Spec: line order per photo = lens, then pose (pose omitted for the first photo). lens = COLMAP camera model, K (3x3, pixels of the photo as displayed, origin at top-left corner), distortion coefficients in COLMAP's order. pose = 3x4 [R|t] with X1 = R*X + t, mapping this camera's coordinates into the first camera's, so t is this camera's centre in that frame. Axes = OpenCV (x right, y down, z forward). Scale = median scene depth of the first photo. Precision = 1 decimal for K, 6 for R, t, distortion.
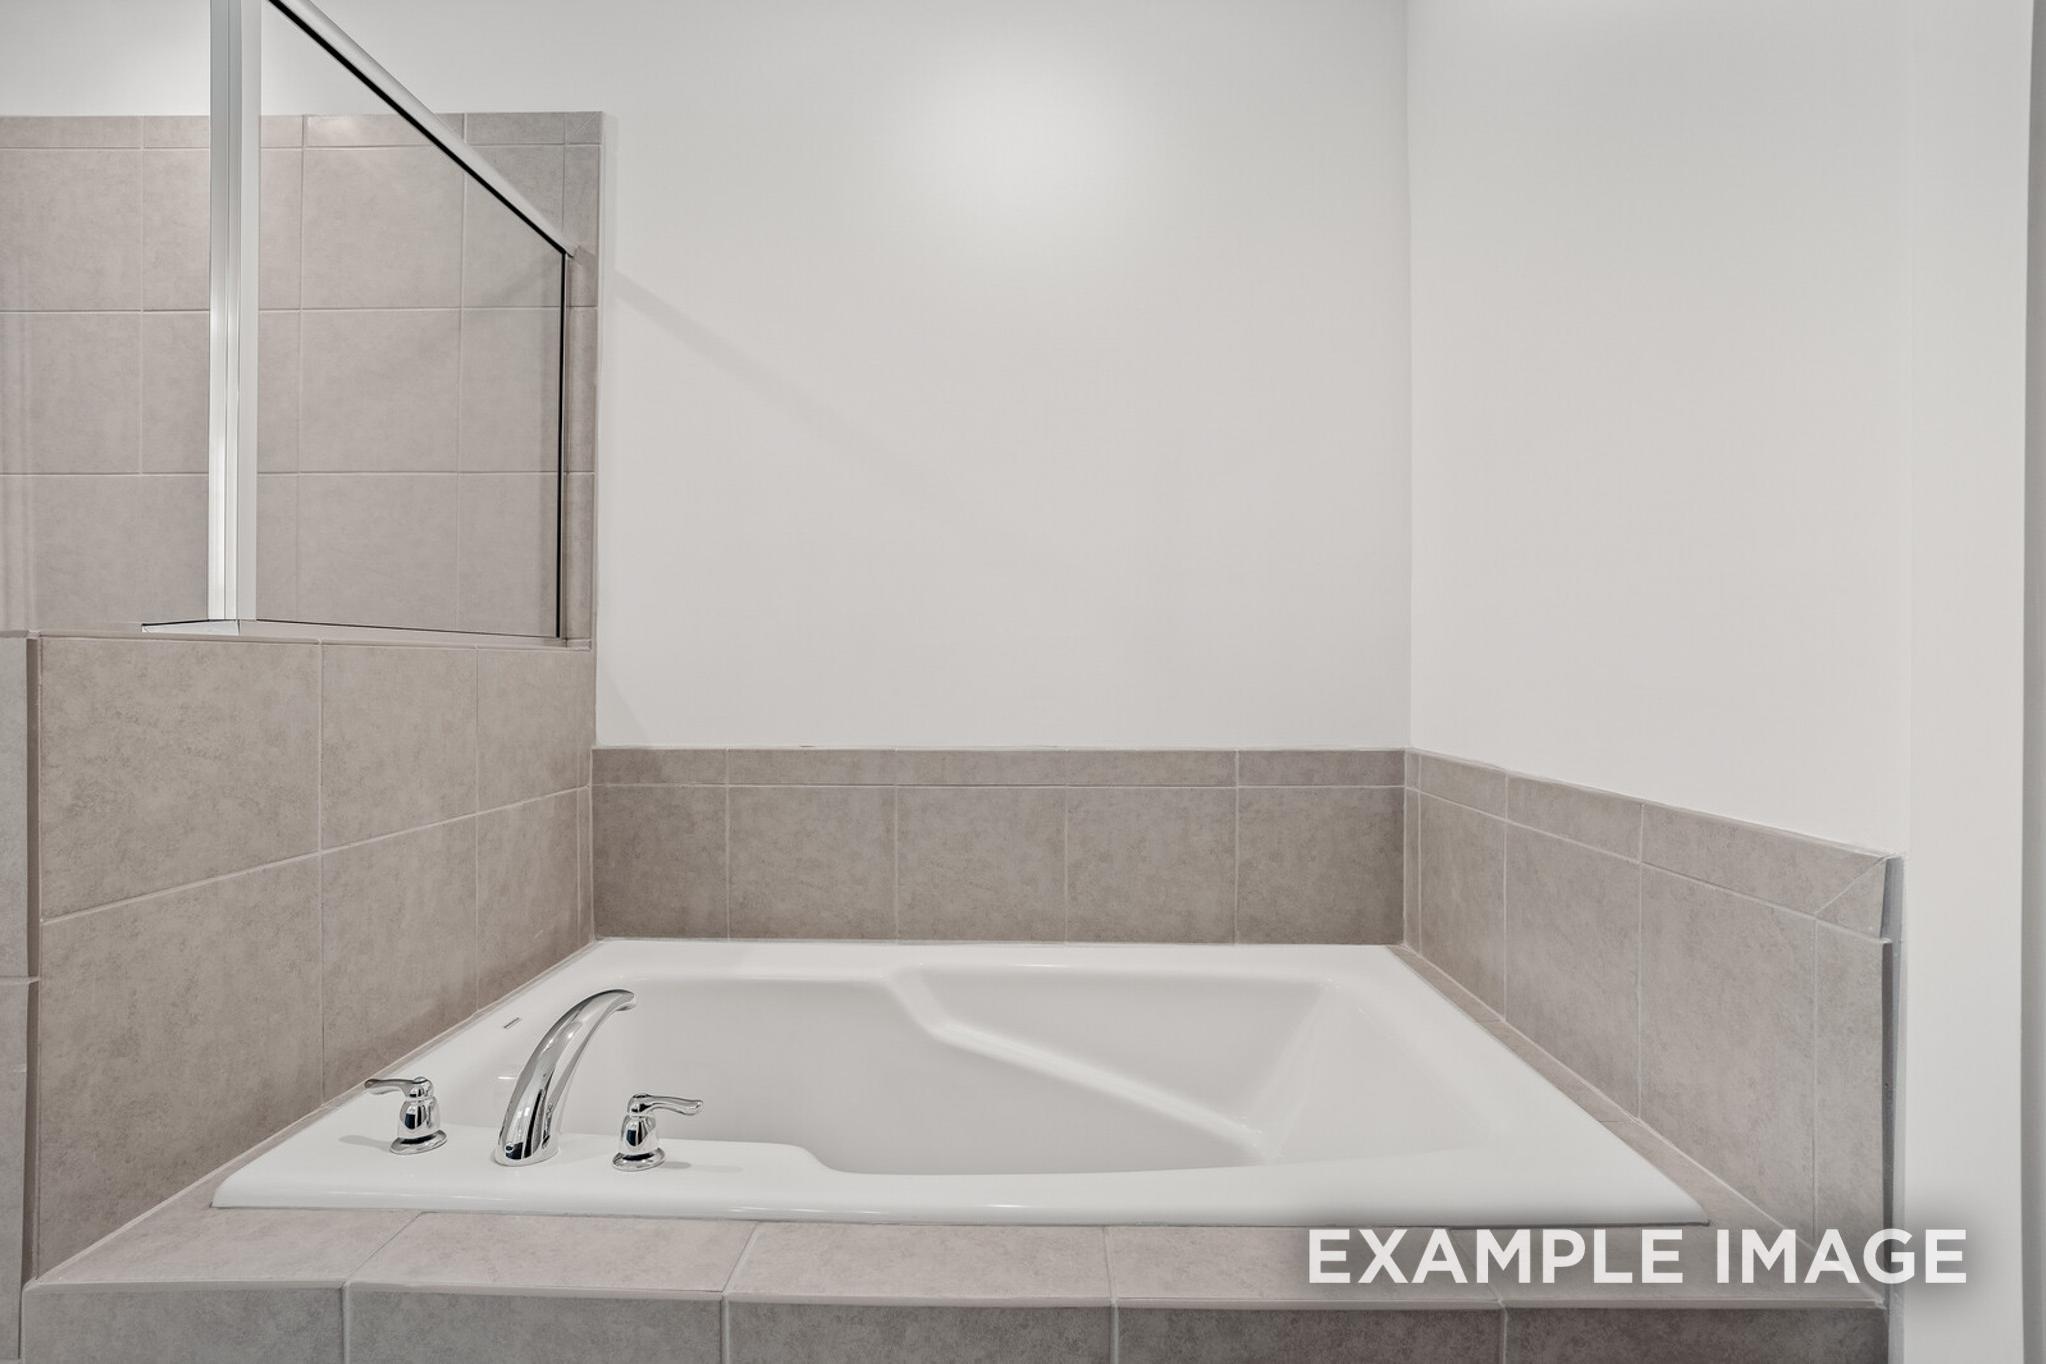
lens RADIAL K [[948.2, 0, 1025.3], [0, 948.2, 673.3], [0, 0, 1]] dist [-0.073767, 0.026444]
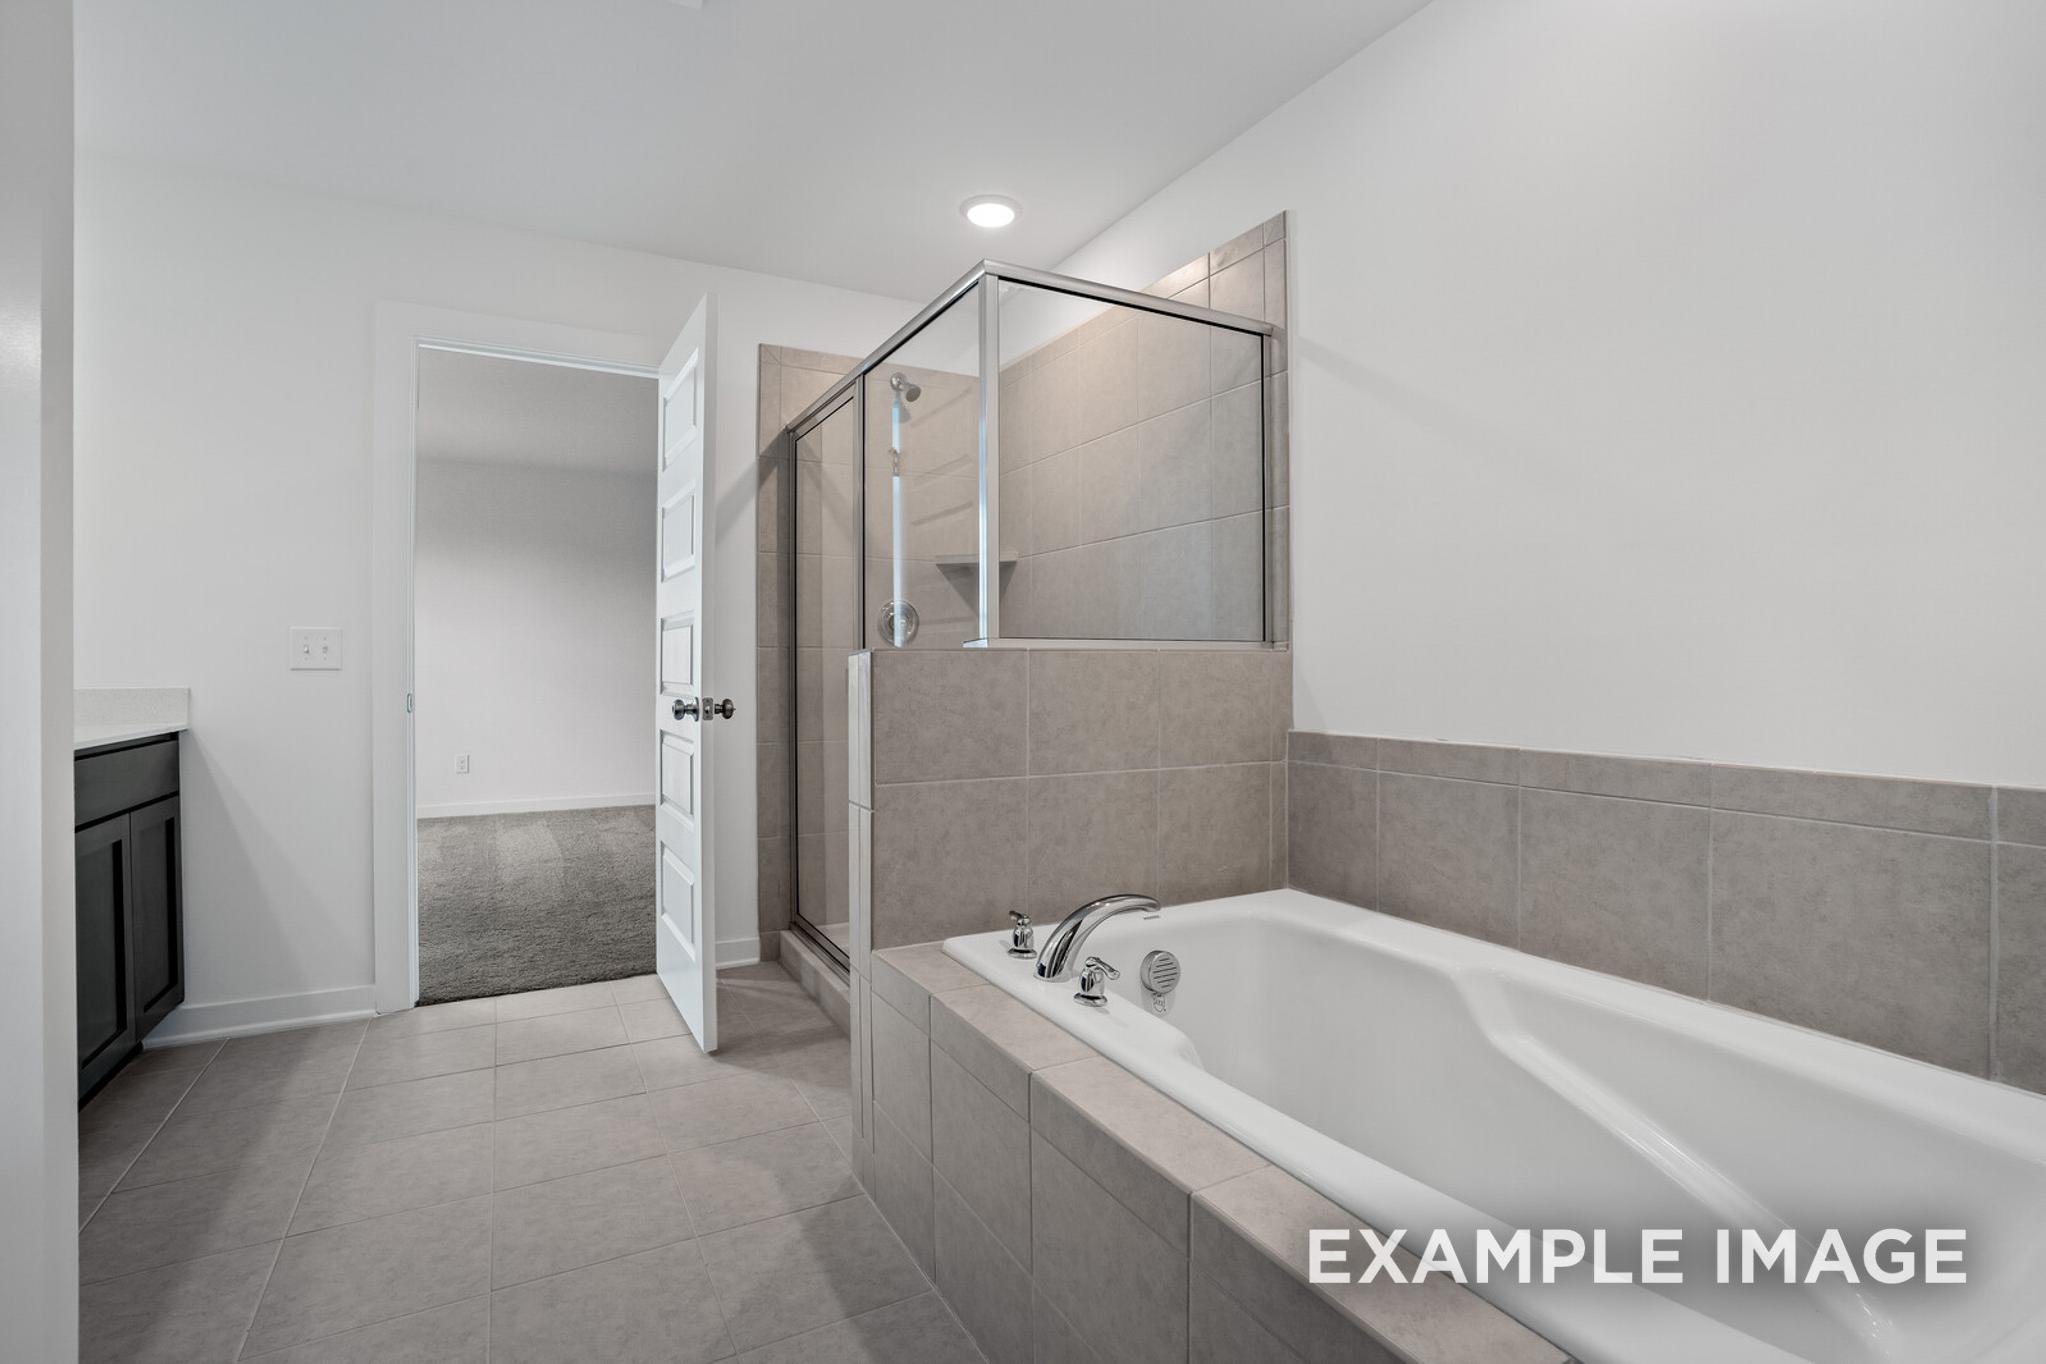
lens RADIAL K [[948.2, 0, 1025.3], [0, 948.2, 673.3], [0, 0, 1]] dist [-0.073767, 0.026444]
pose [[0.487521, 0.004114, -0.873101, 0.448600], [-0.003188, 0.999991, 0.002931, 0.002060], [0.873105, 0.001355, 0.487530, 0.095597]]
